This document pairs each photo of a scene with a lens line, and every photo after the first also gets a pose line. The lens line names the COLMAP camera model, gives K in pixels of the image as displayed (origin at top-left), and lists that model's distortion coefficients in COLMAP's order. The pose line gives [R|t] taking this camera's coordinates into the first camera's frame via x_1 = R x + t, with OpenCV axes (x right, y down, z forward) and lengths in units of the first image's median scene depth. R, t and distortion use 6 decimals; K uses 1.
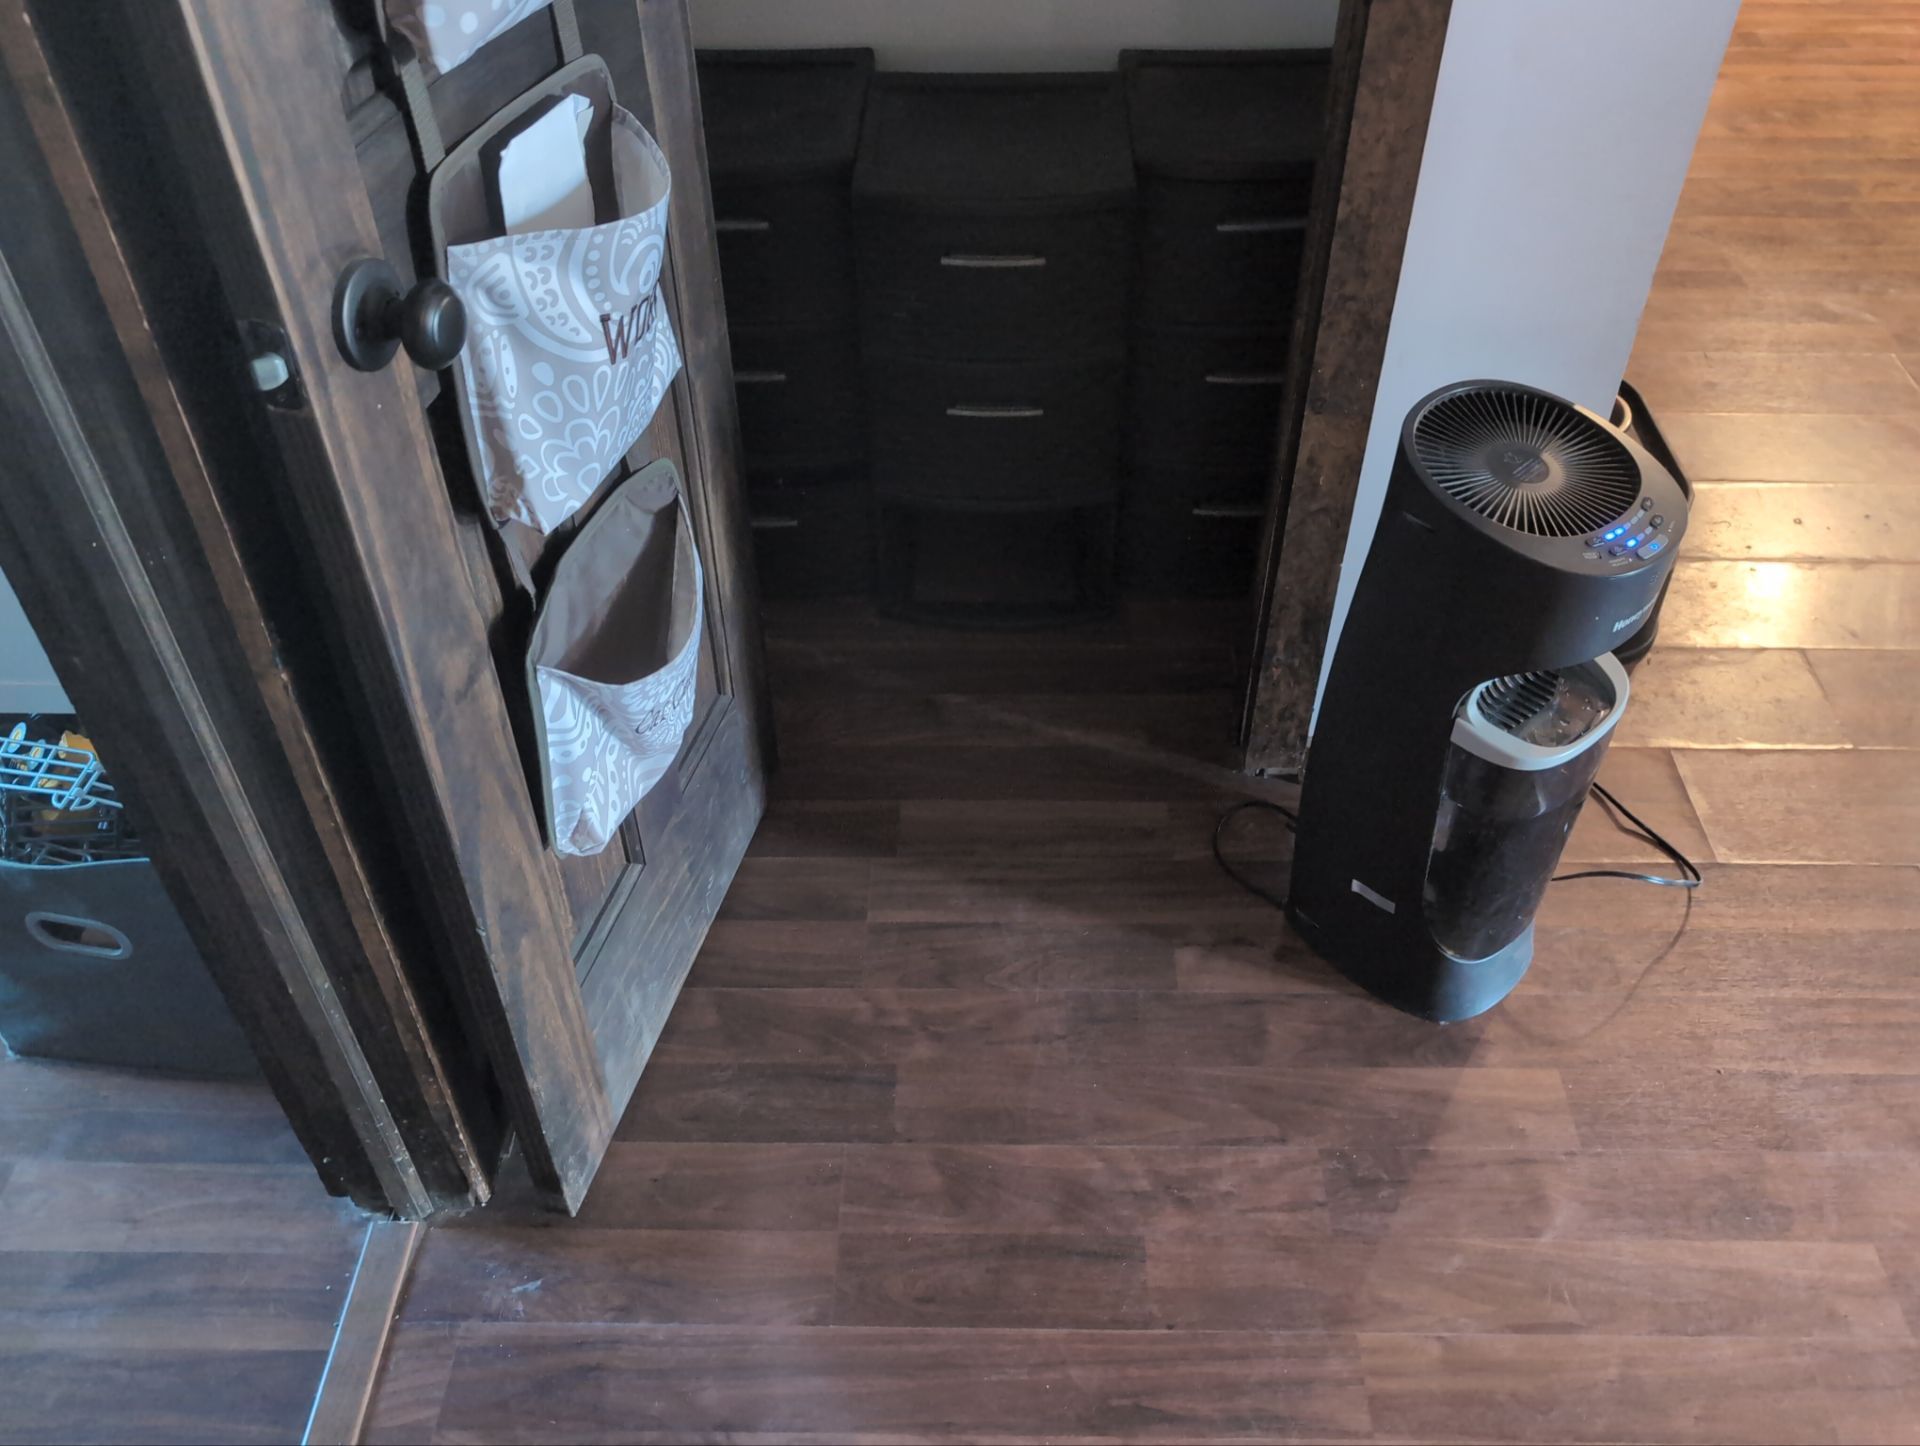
lens RADIAL K [[1617.6, 0, 961.2], [0, 1617.6, 725.4], [0, 0, 1]] dist [-0.005573, -0.005017]
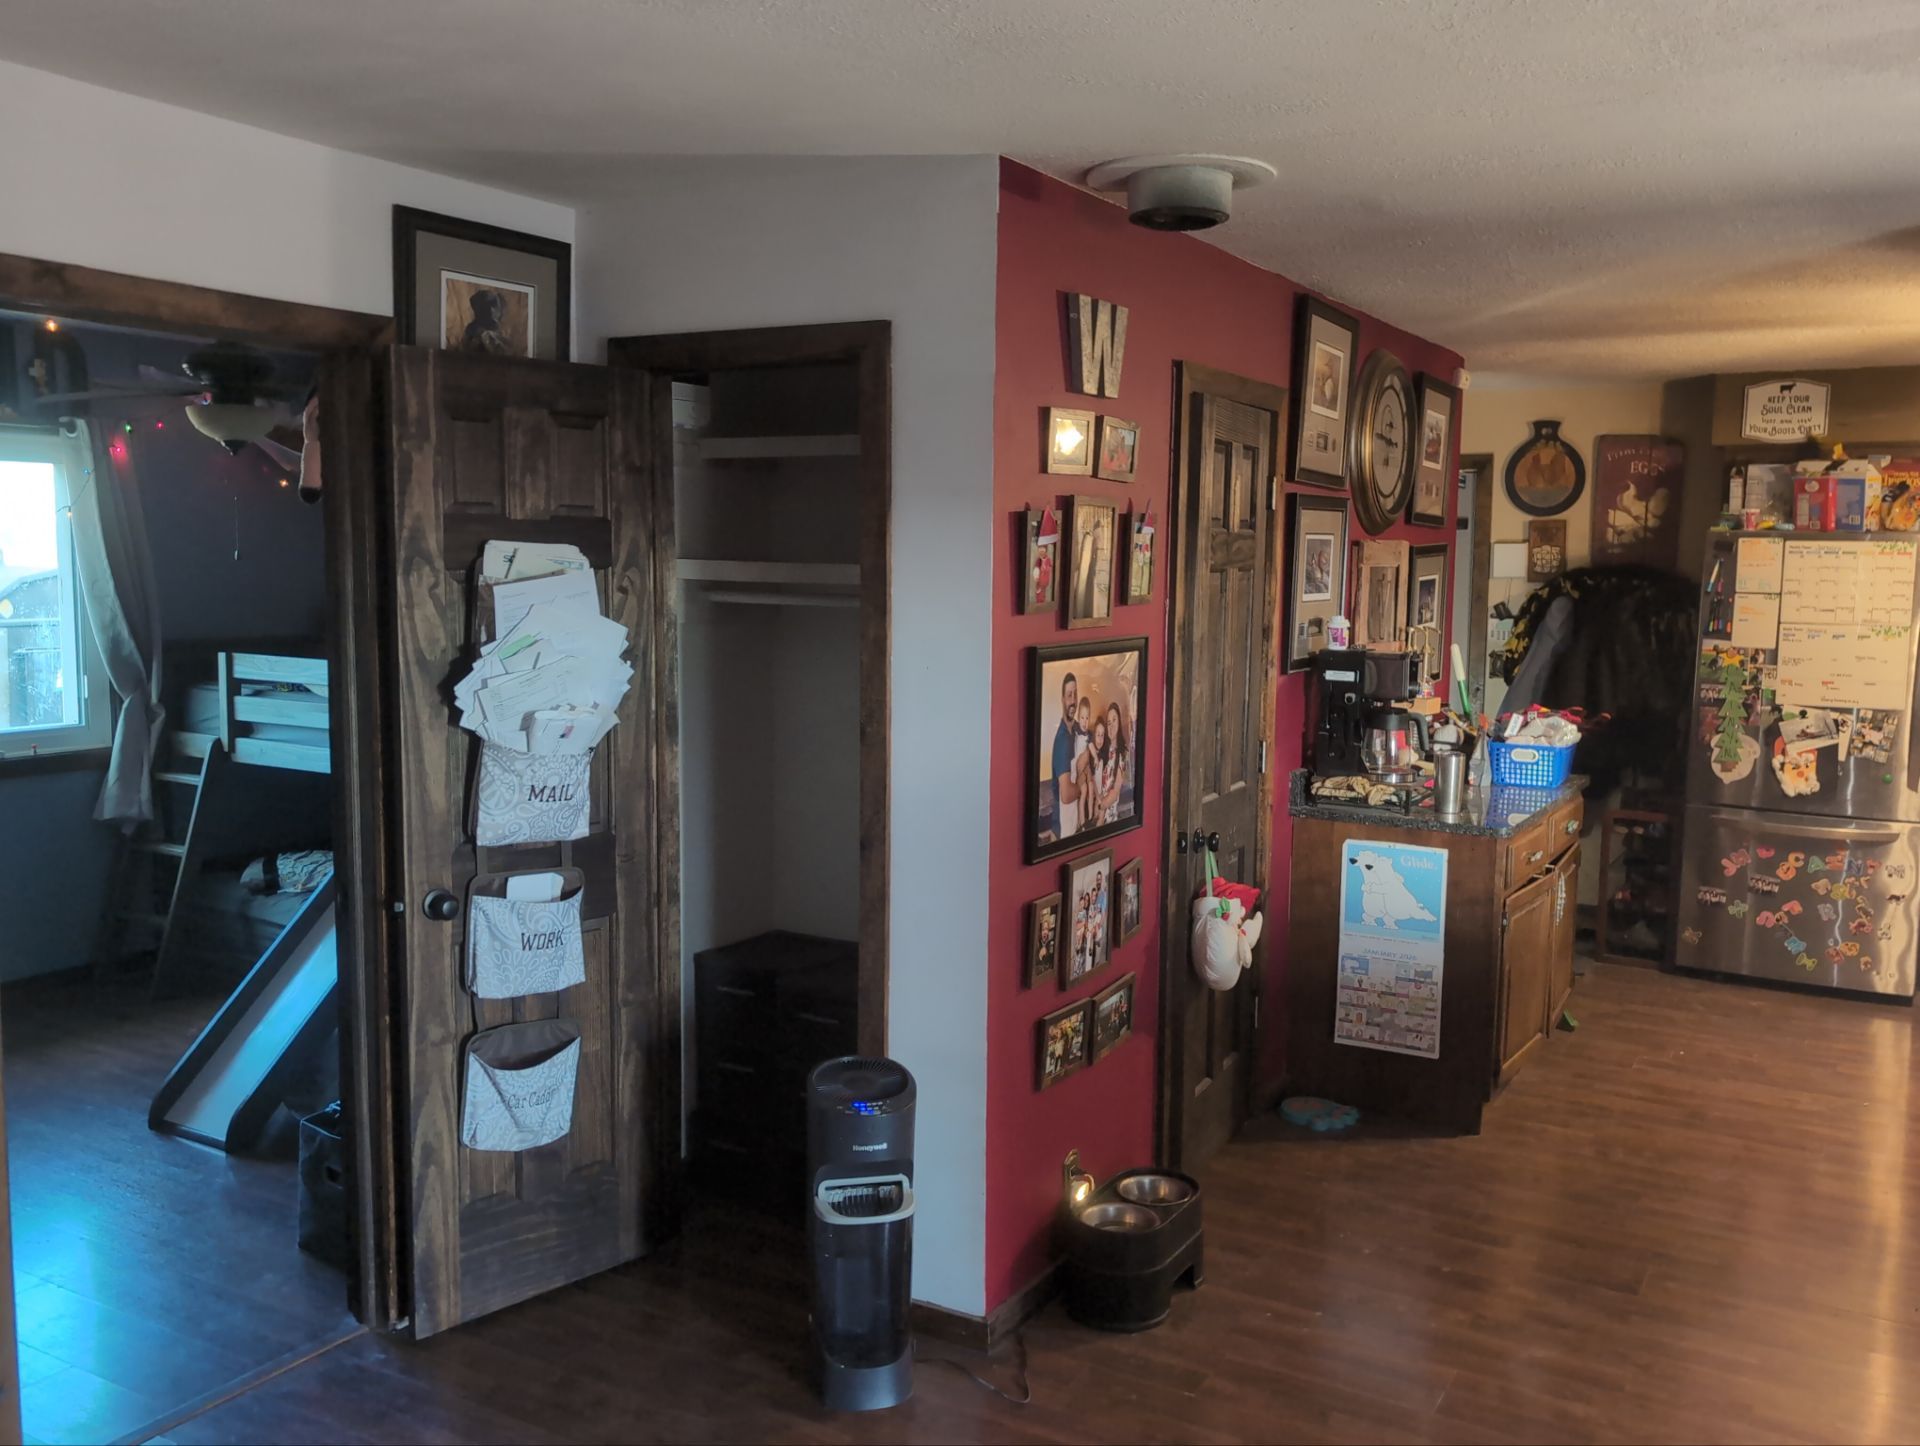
lens RADIAL K [[1617.6, 0, 960.8], [0, 1617.6, 721.4], [0, 0, 1]] dist [-0.005573, -0.005017]
pose [[0.873200, 0.070875, -0.482181, 1.660633], [-0.347123, 0.784910, -0.513247, 0.609018], [0.342092, 0.615543, 0.709986, -0.969322]]
